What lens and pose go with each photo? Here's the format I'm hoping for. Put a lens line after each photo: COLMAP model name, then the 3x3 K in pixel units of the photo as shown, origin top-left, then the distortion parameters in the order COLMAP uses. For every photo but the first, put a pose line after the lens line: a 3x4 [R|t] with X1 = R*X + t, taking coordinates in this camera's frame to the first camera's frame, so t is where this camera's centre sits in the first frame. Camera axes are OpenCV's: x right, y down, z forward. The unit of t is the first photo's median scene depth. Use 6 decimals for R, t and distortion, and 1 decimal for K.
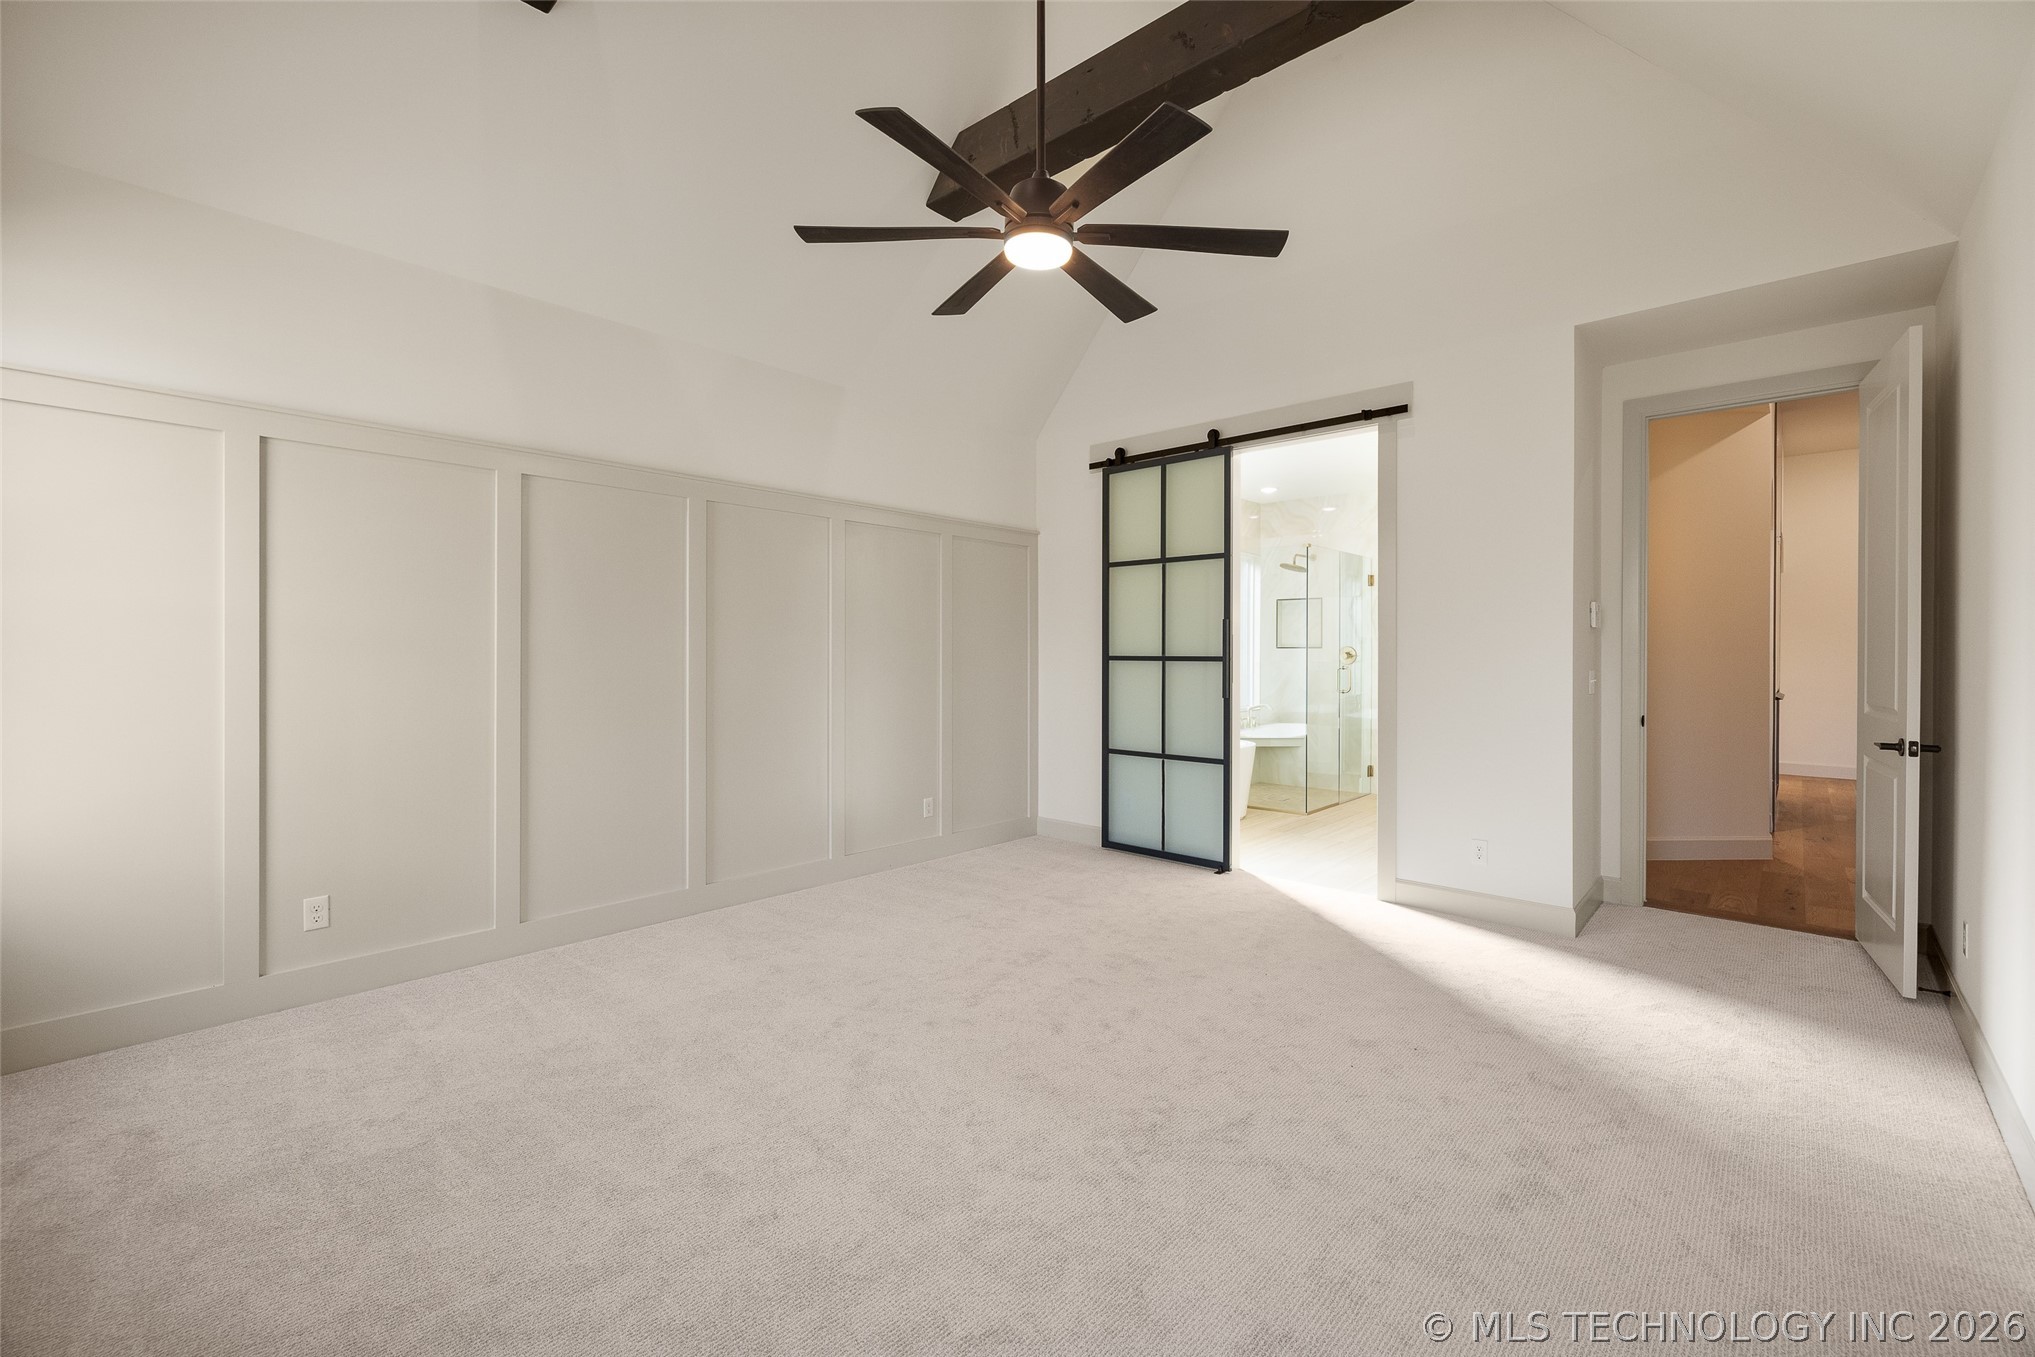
lens RADIAL K [[854.2, 0, 1018.2], [0, 854.2, 665.8], [0, 0, 1]] dist [-0.001587, -0.000090]
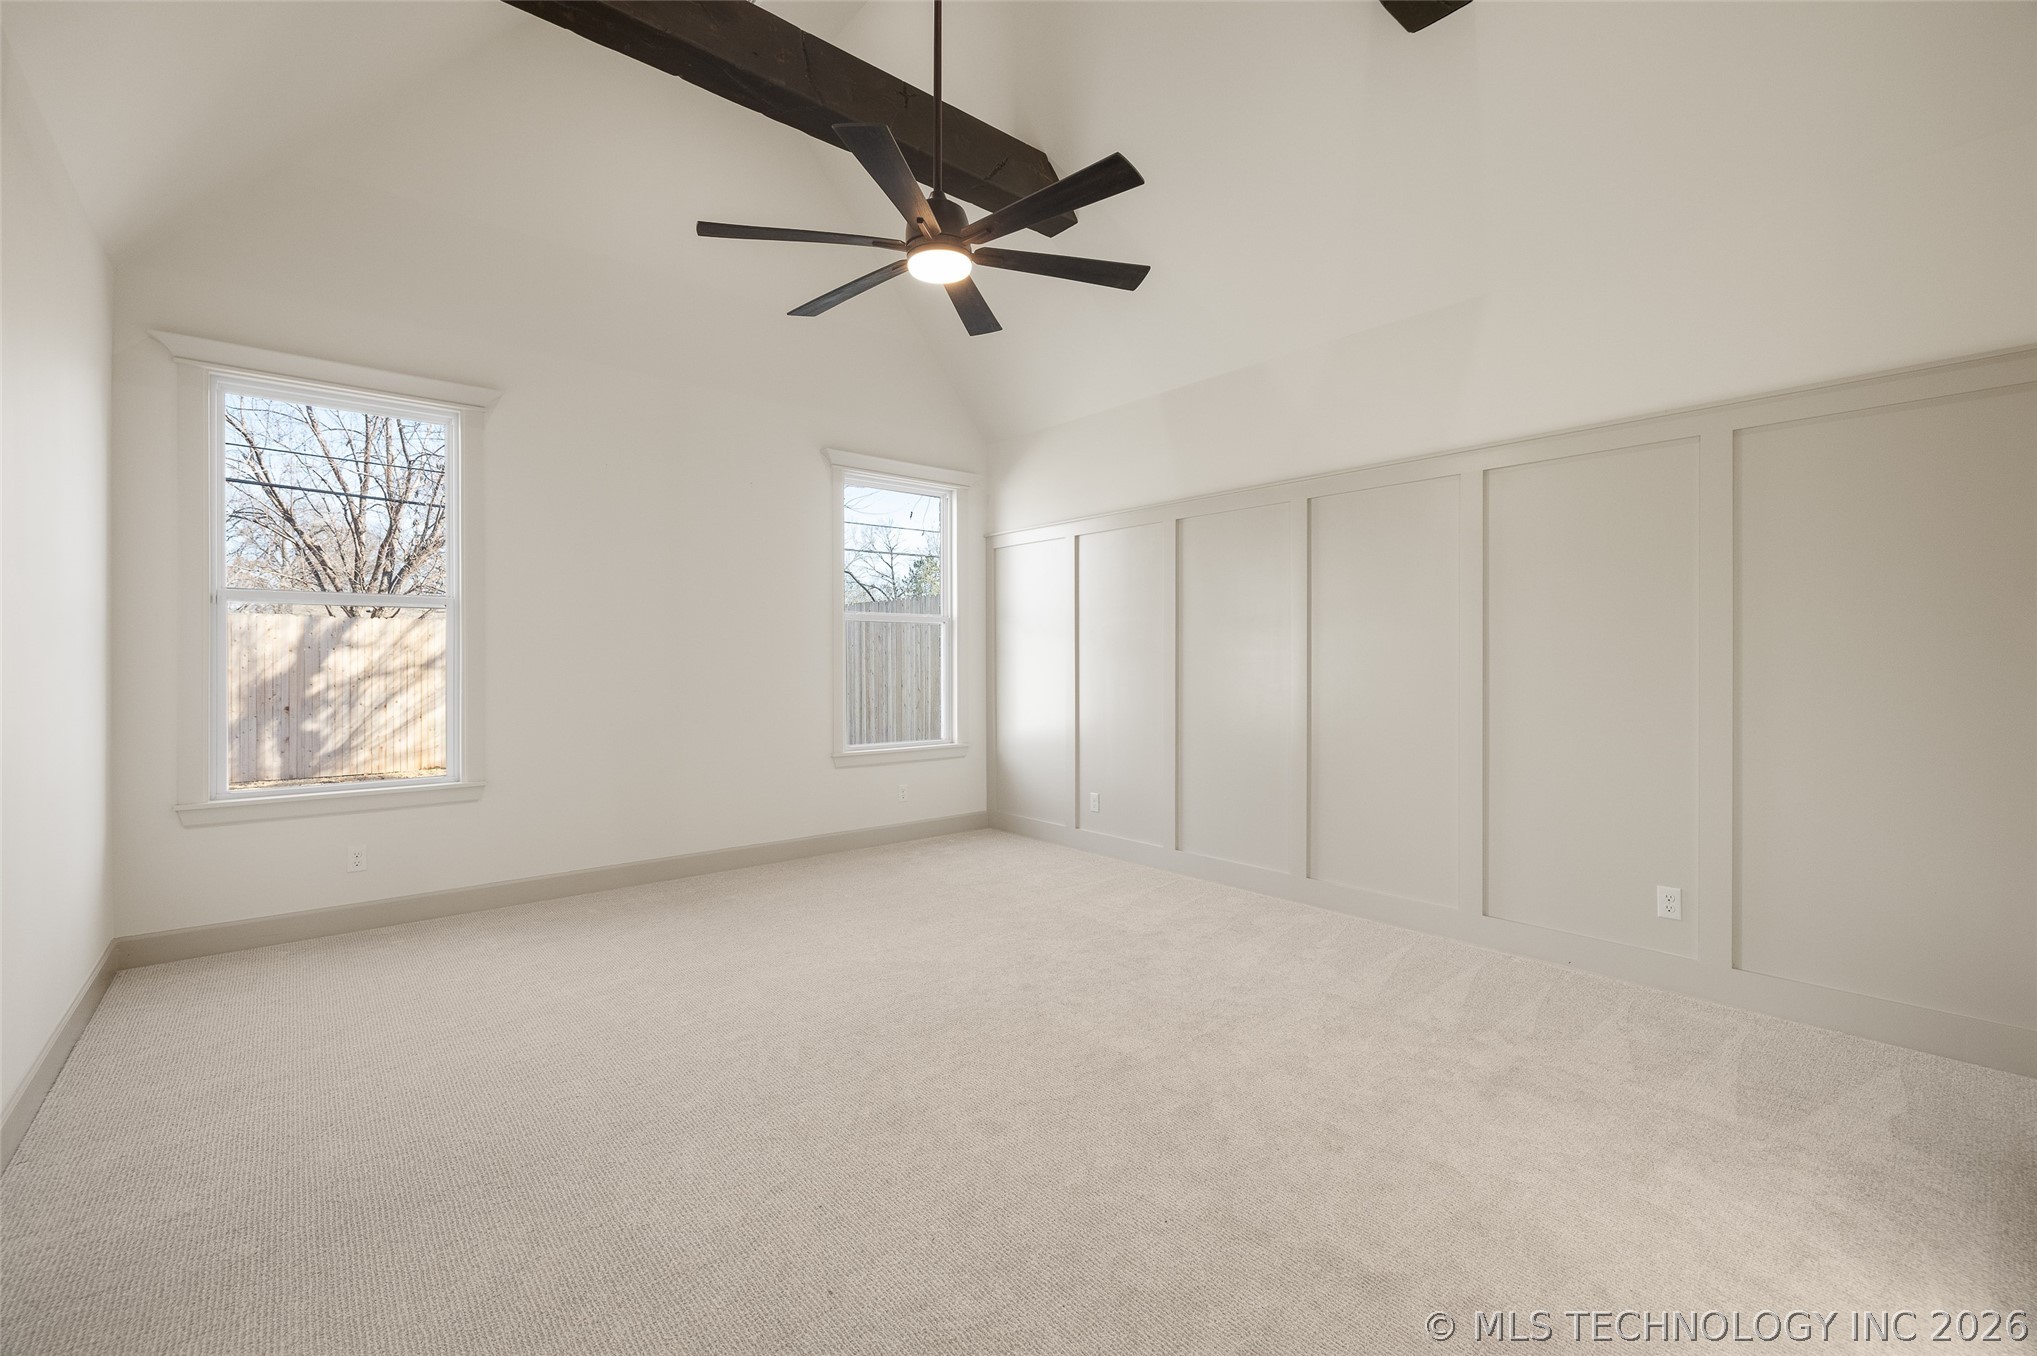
lens RADIAL K [[855.0, 0, 1019.2], [0, 855.0, 665.3], [0, 0, 1]] dist [-0.001587, -0.000090]
pose [[-0.144529, -0.003542, -0.989494, 0.774802], [0.000934, 0.999993, -0.003716, 0.016902], [0.989500, -0.001462, -0.144524, 0.936403]]
